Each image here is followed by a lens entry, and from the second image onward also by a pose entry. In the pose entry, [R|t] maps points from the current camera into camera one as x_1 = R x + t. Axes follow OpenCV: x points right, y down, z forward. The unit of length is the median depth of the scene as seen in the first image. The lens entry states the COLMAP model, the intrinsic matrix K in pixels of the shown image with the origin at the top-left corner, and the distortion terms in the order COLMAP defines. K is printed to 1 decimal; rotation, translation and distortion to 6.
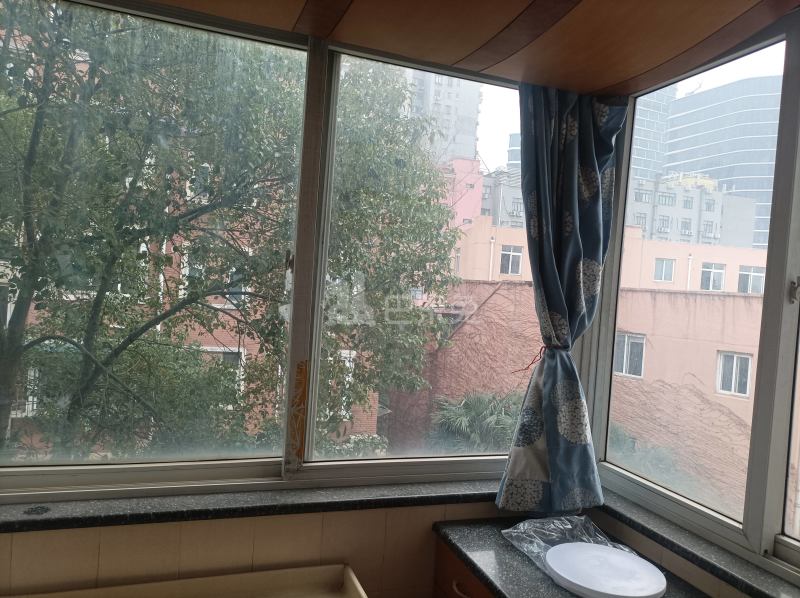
lens RADIAL K [[598.7, 0, 405.3], [0, 598.7, 296.8], [0, 0, 1]] dist [0.034969, -0.025210]
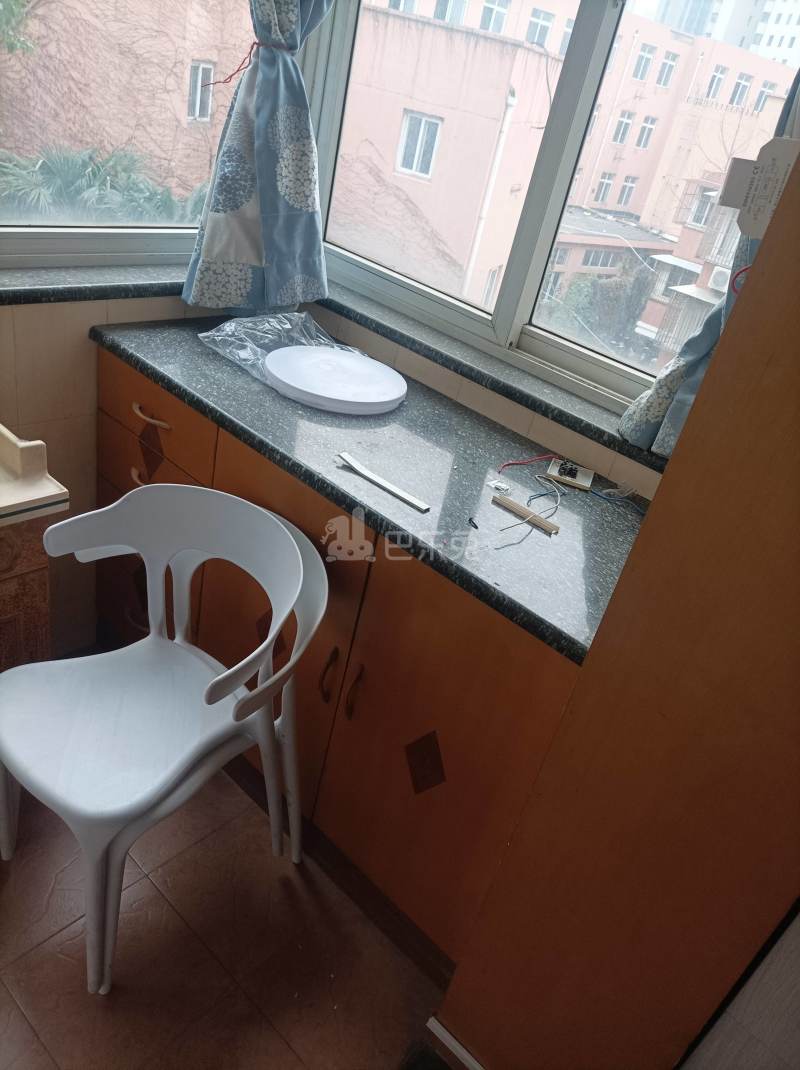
lens RADIAL K [[800.8, 0, 400.8], [0, 800.8, 538.0], [0, 0, 1]] dist [0.034969, -0.025210]
pose [[0.879098, -0.145773, 0.453803, -0.090972], [-0.133458, 0.838723, 0.527952, 0.054576], [-0.457575, -0.524685, 0.717865, 0.079748]]
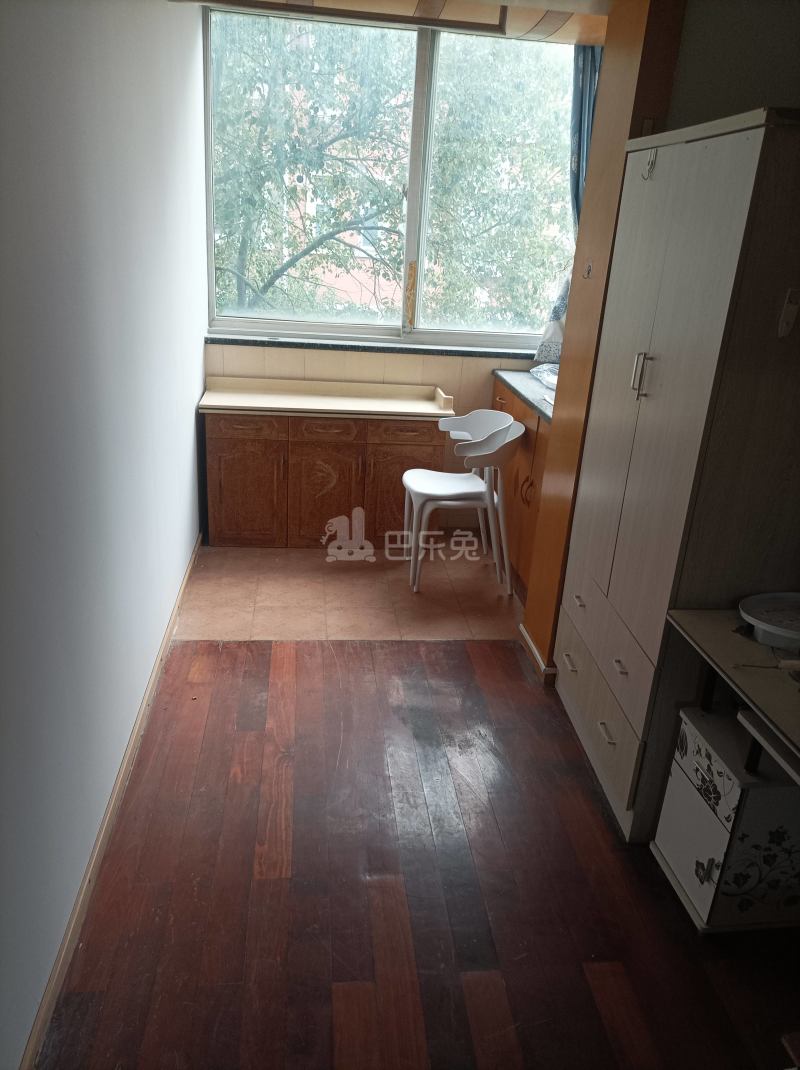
lens RADIAL K [[800.8, 0, 409.8], [0, 800.8, 542.7], [0, 0, 1]] dist [0.034969, -0.025210]
pose [[0.973836, 0.078530, -0.213254, 0.325657], [-0.000725, 0.939465, 0.342645, 0.077023], [0.227252, -0.333525, 0.914941, -1.169030]]
